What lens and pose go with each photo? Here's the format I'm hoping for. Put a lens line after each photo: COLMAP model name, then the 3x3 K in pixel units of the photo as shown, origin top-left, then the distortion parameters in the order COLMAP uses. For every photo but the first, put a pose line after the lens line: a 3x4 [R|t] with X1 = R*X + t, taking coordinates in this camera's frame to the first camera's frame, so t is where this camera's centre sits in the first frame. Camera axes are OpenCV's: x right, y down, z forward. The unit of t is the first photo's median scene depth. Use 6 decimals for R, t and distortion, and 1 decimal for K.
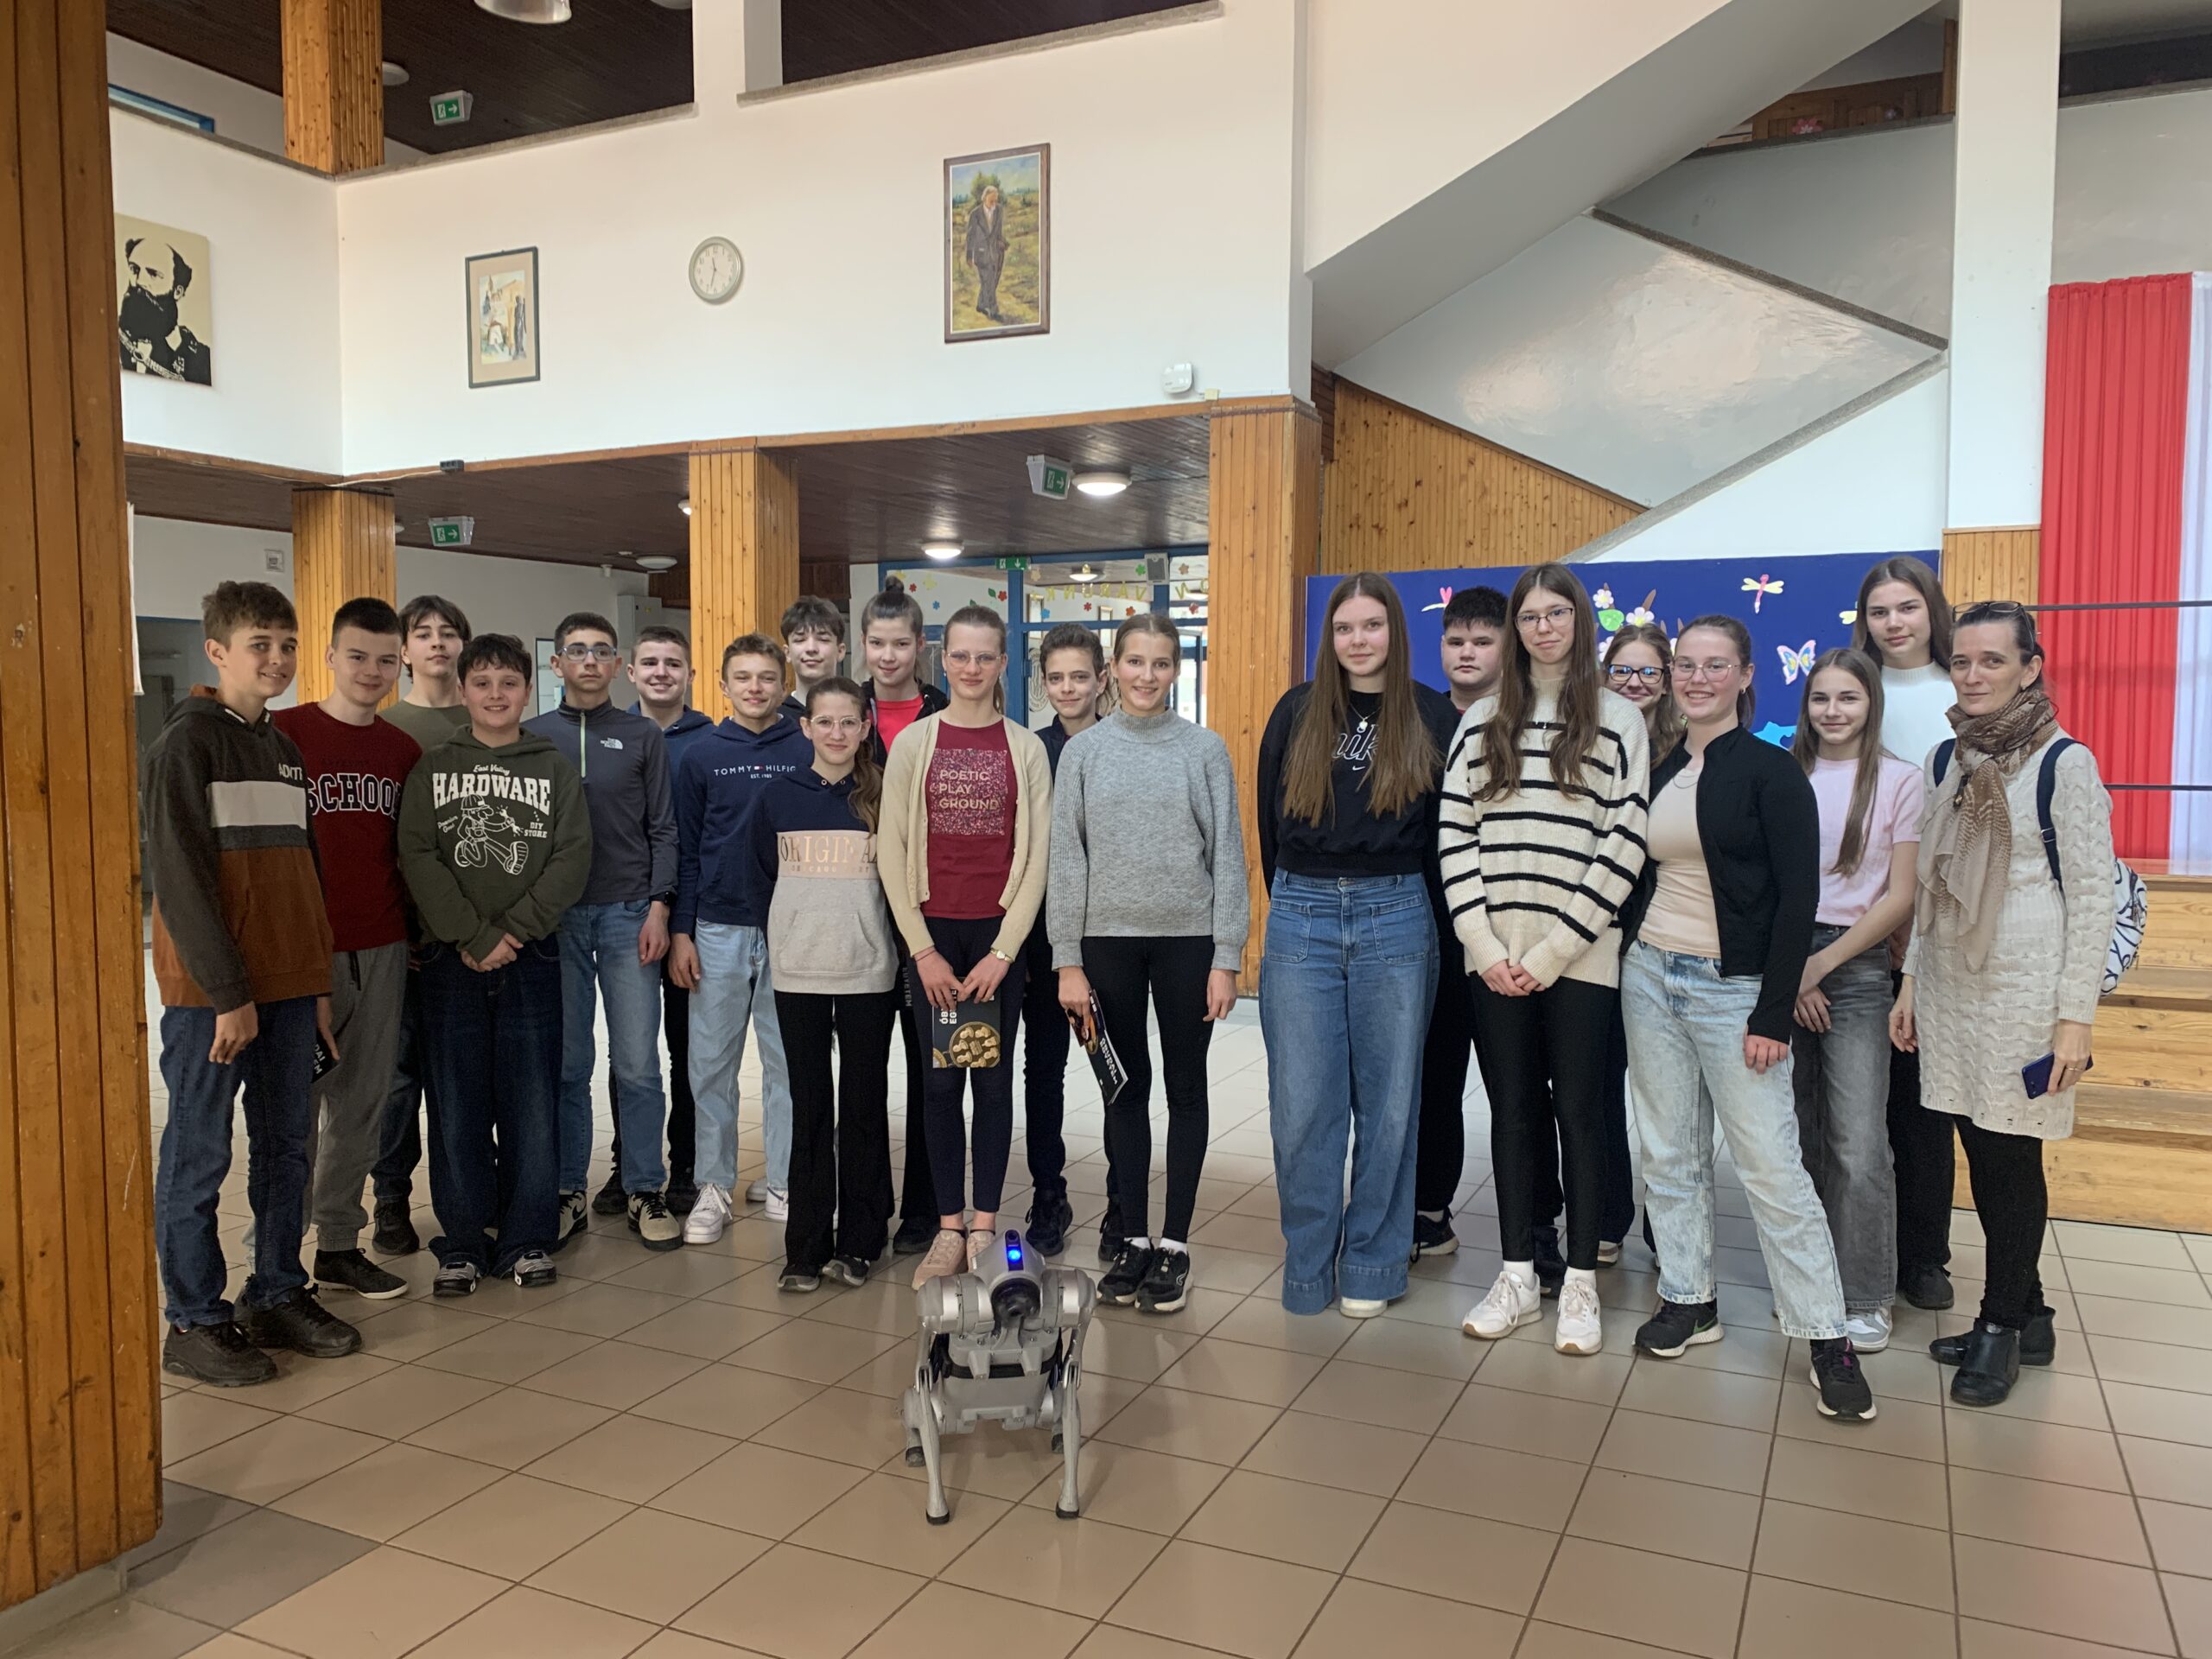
lens RADIAL K [[1687.9, 0, 1087.0], [0, 1687.9, 828.3], [0, 0, 1]] dist [0.061900, -0.066562]
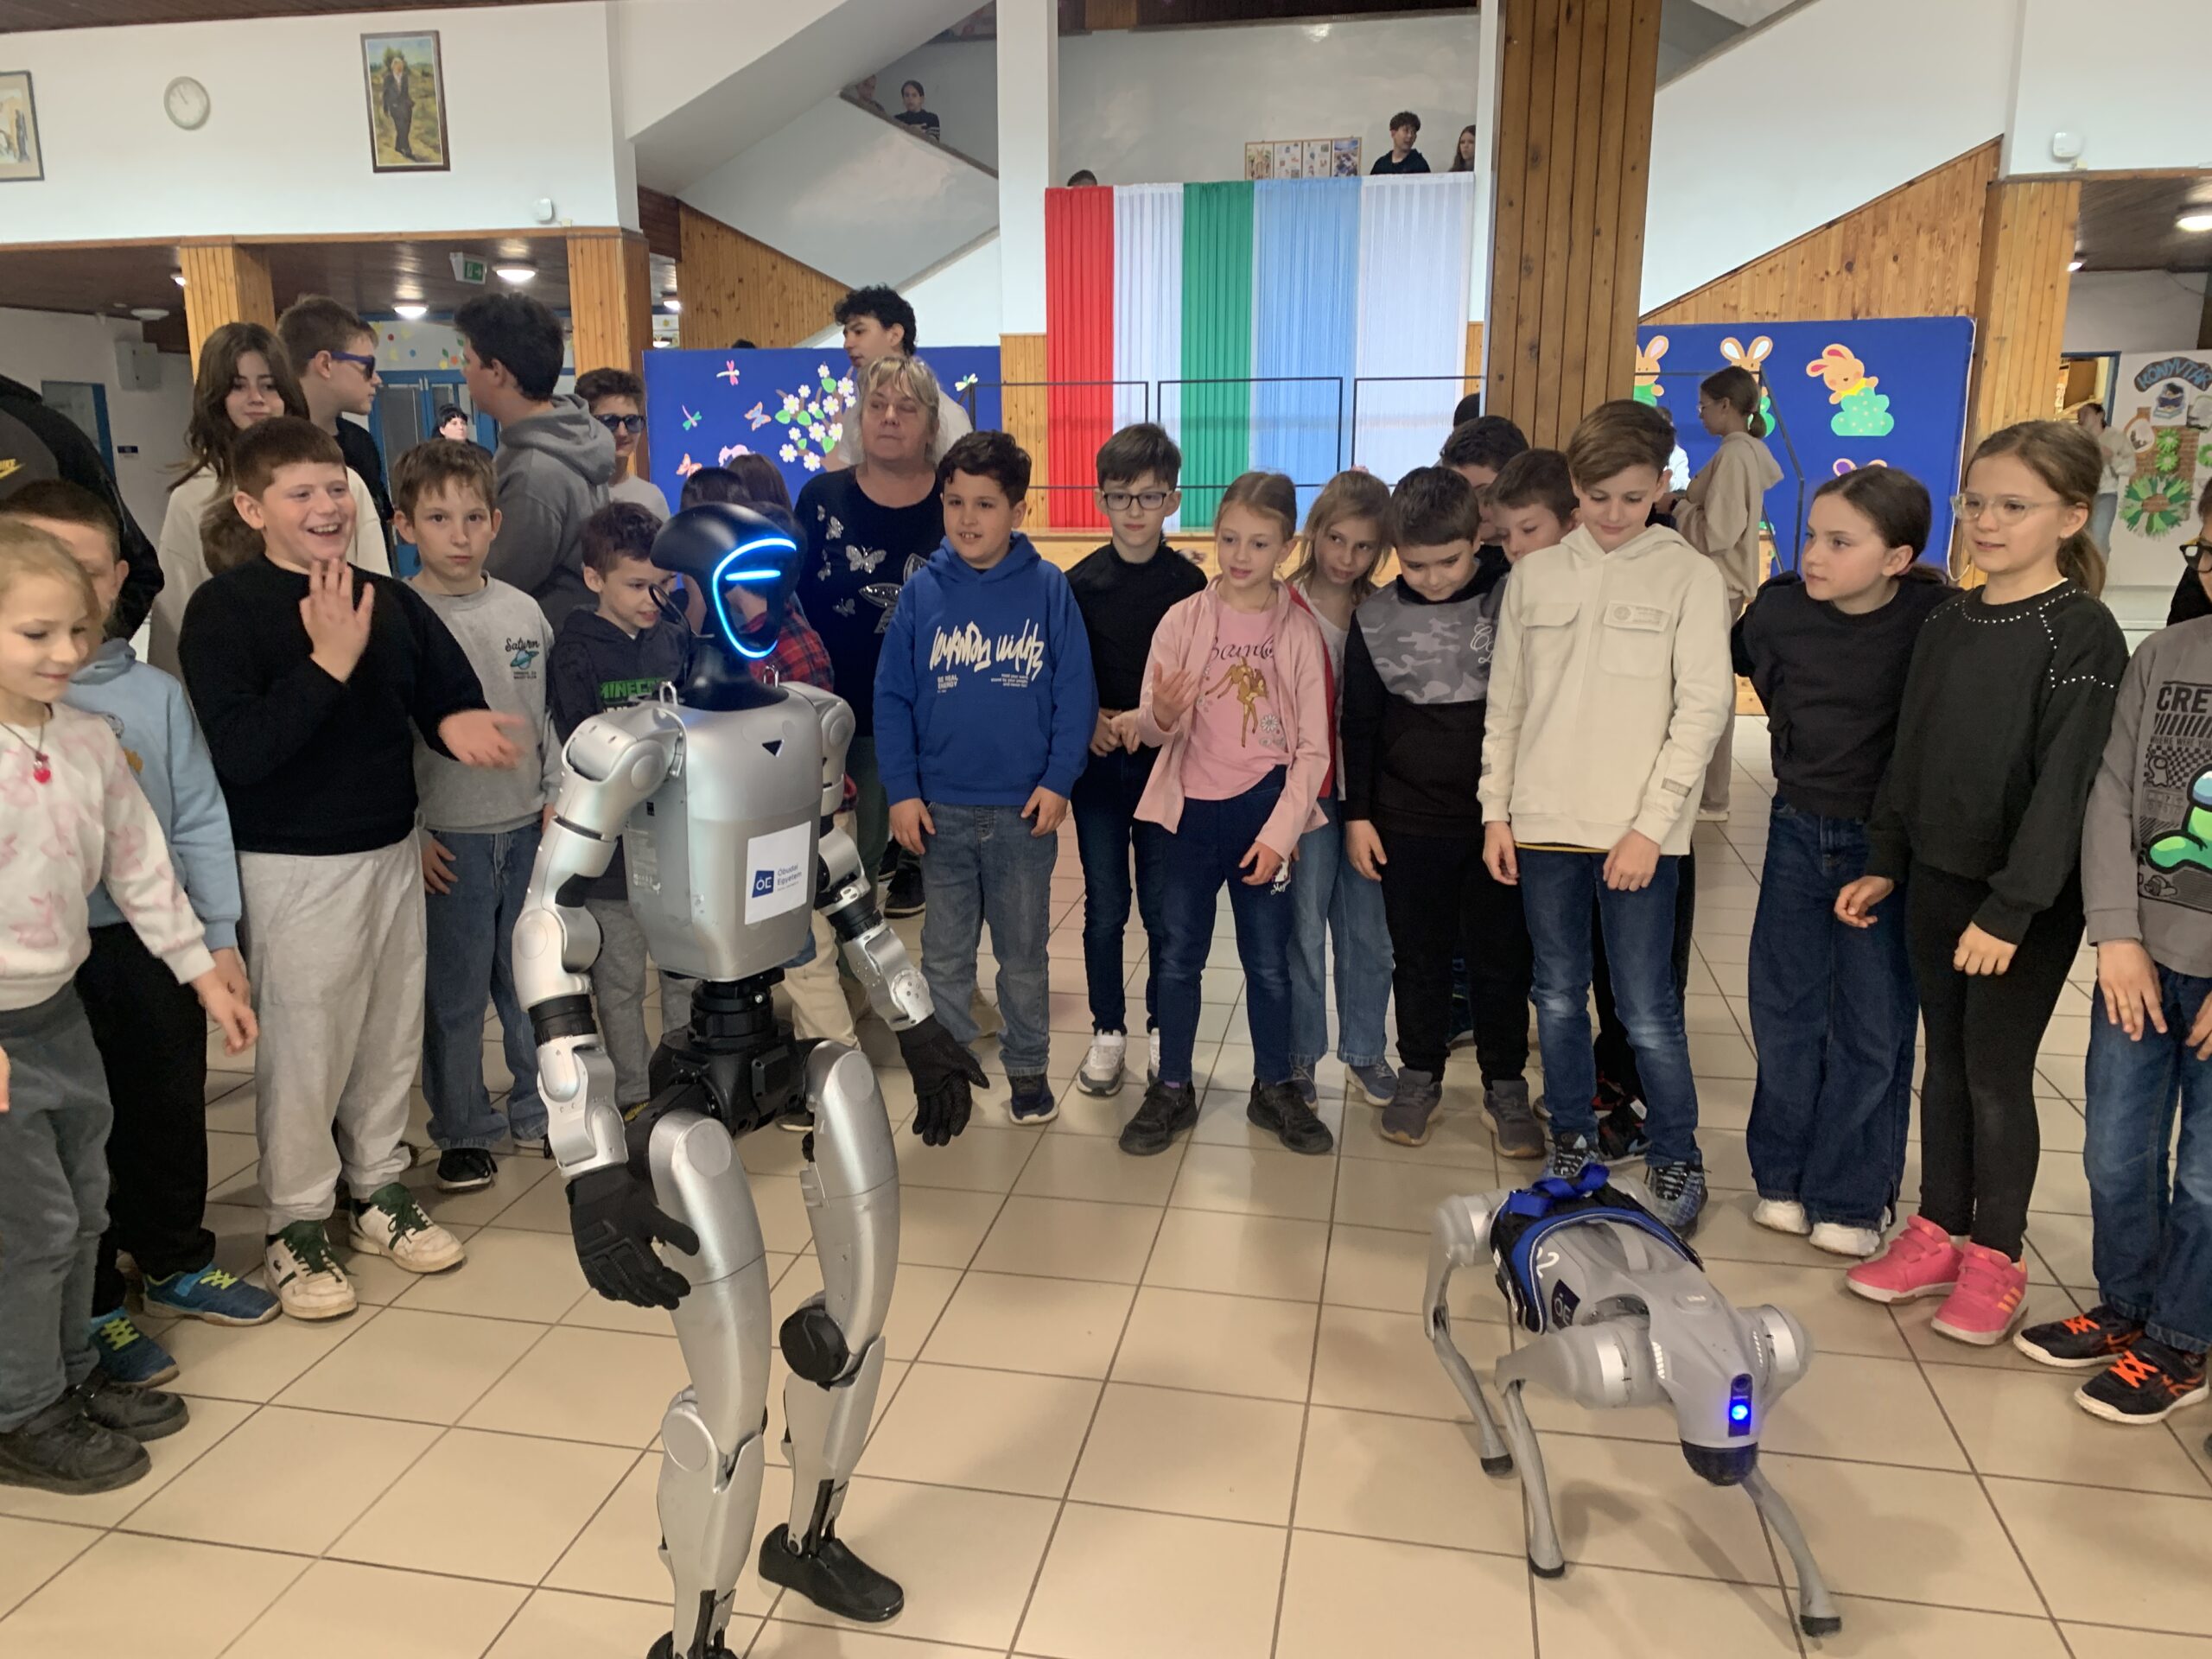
lens RADIAL K [[1714.5, 0, 1102.4], [0, 1714.5, 873.6], [0, 0, 1]] dist [-0.018313, 0.015304]
pose [[0.968600, -0.060081, 0.241257, 0.123961], [0.017373, 0.984347, 0.175383, 0.044448], [-0.248017, -0.165685, 0.954482, -0.582224]]
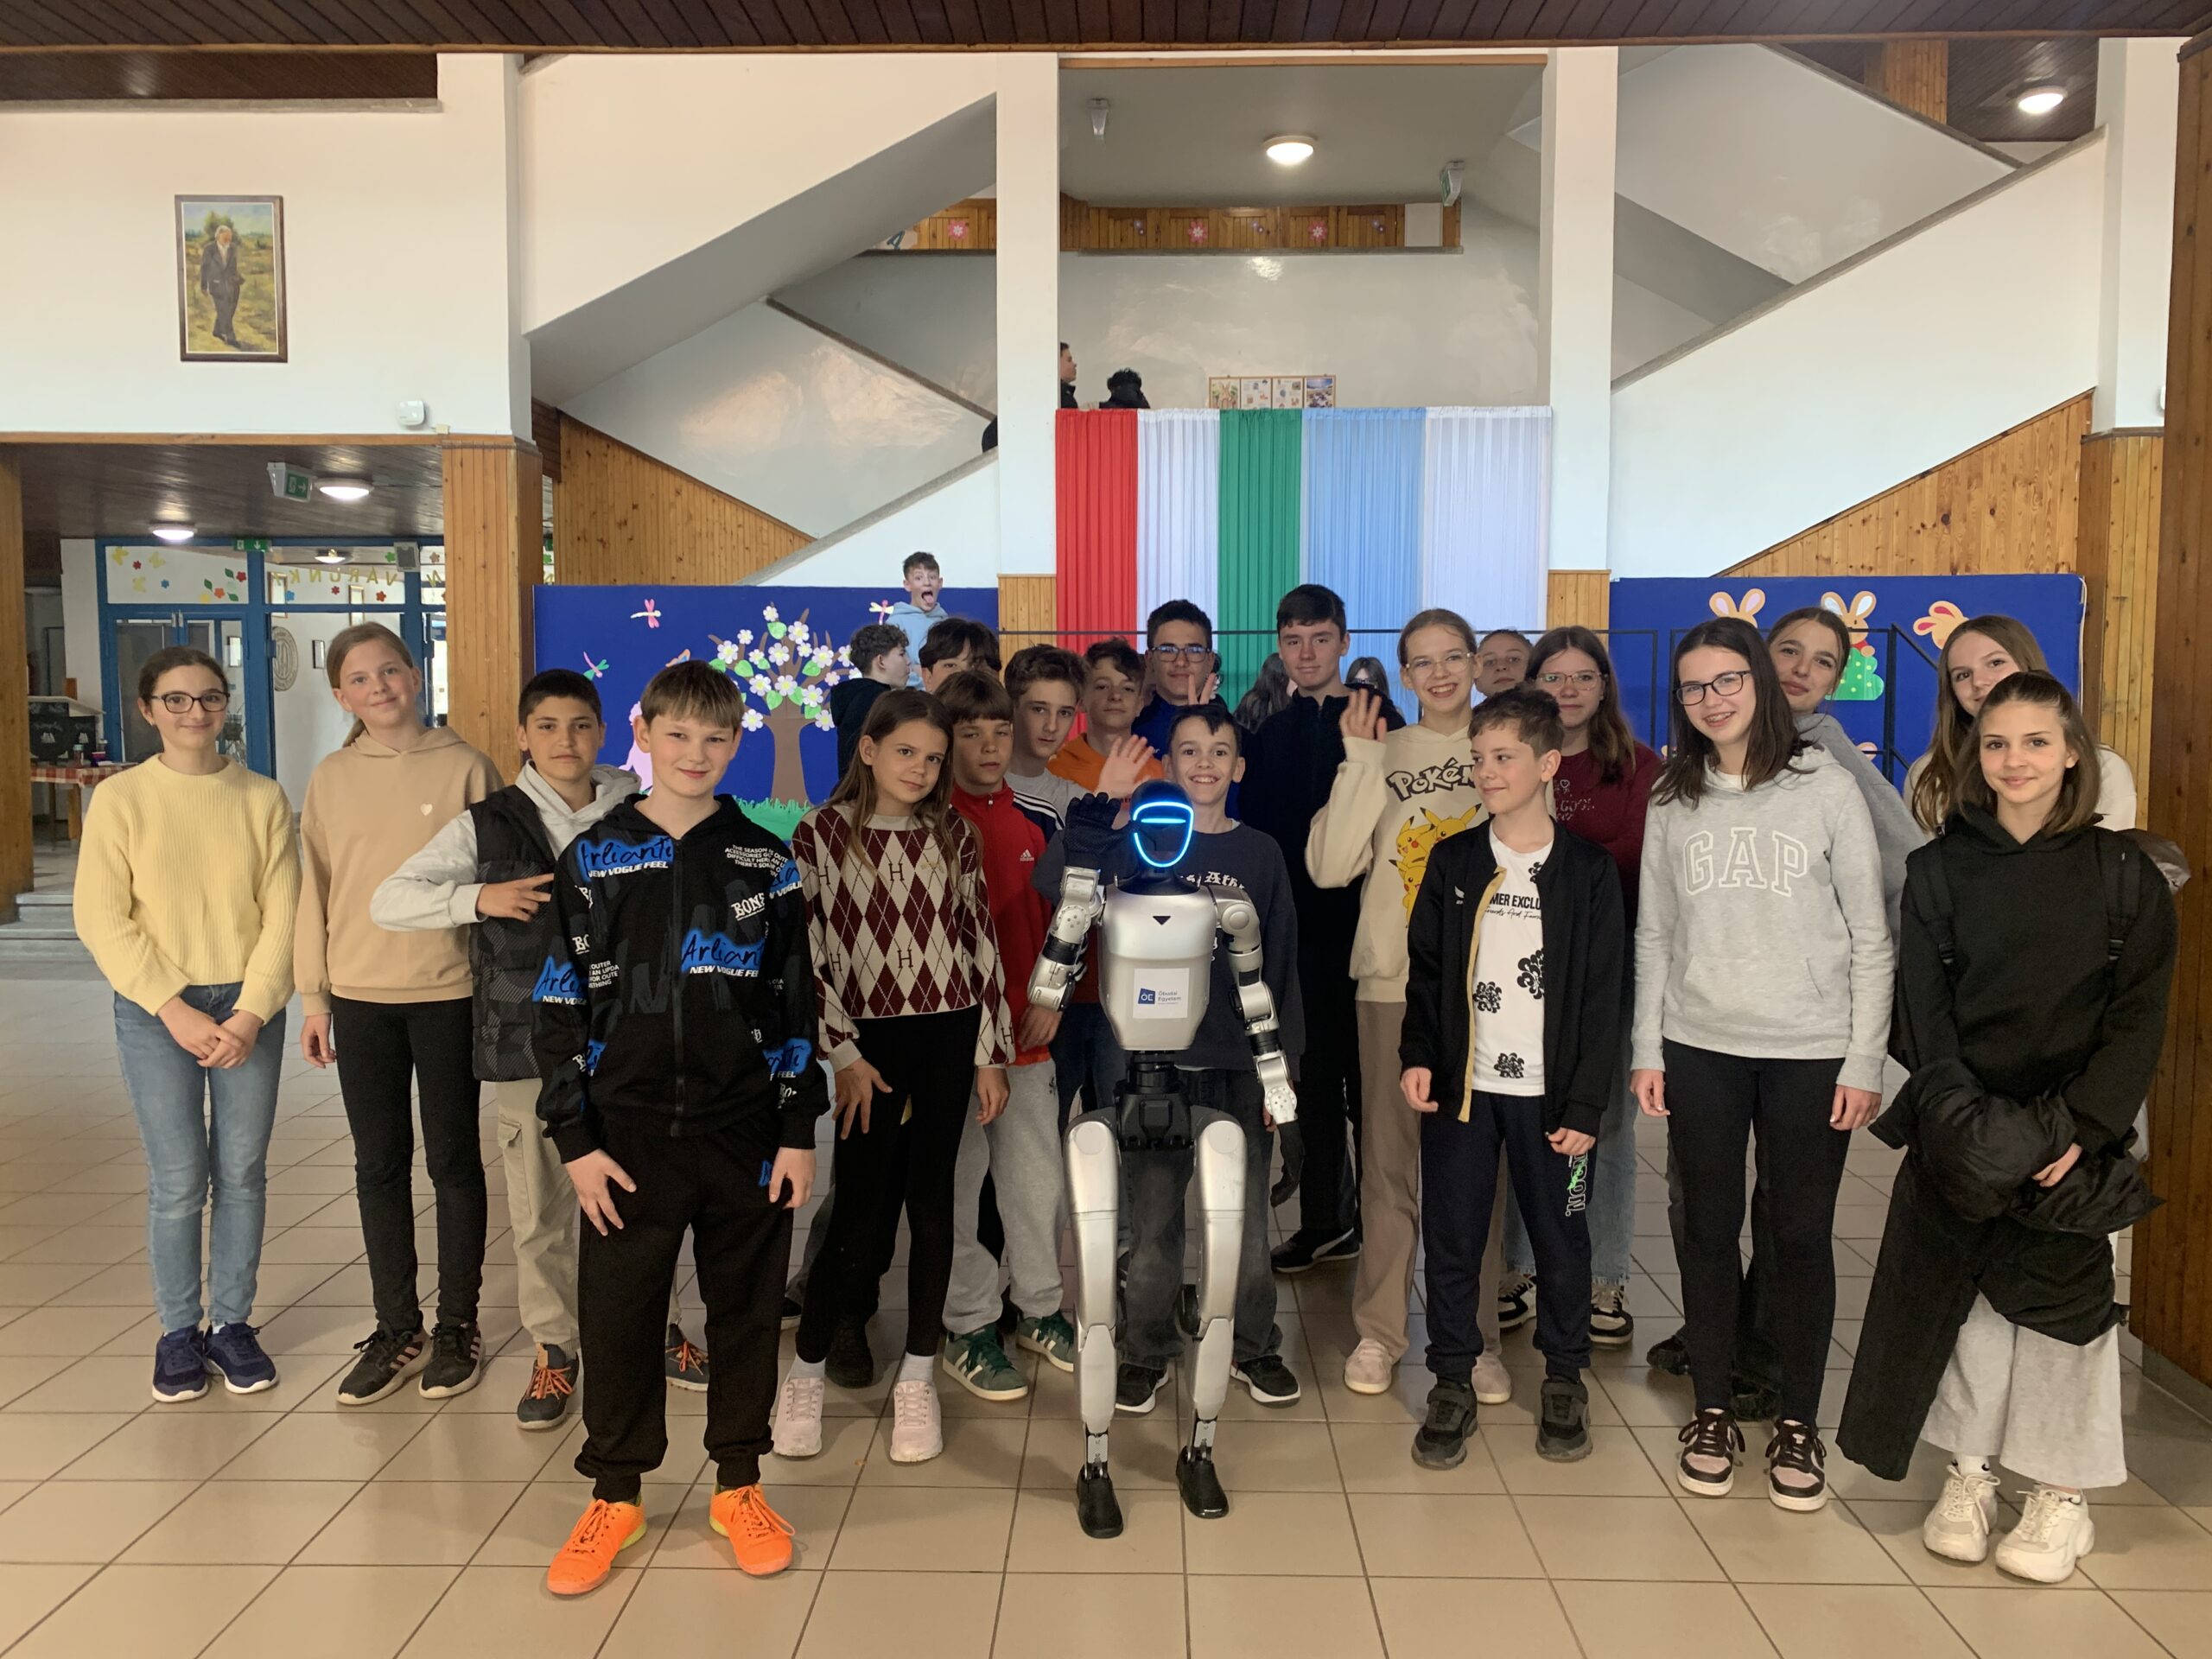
lens RADIAL K [[1686.1, 0, 1142.5], [0, 1686.1, 829.9], [0, 0, 1]] dist [0.000522, -0.009111]
pose [[0.904116, -0.029712, 0.426253, 0.005342], [0.023428, 0.999526, 0.019980, 0.010278], [-0.426644, -0.008078, 0.904383, -0.256123]]
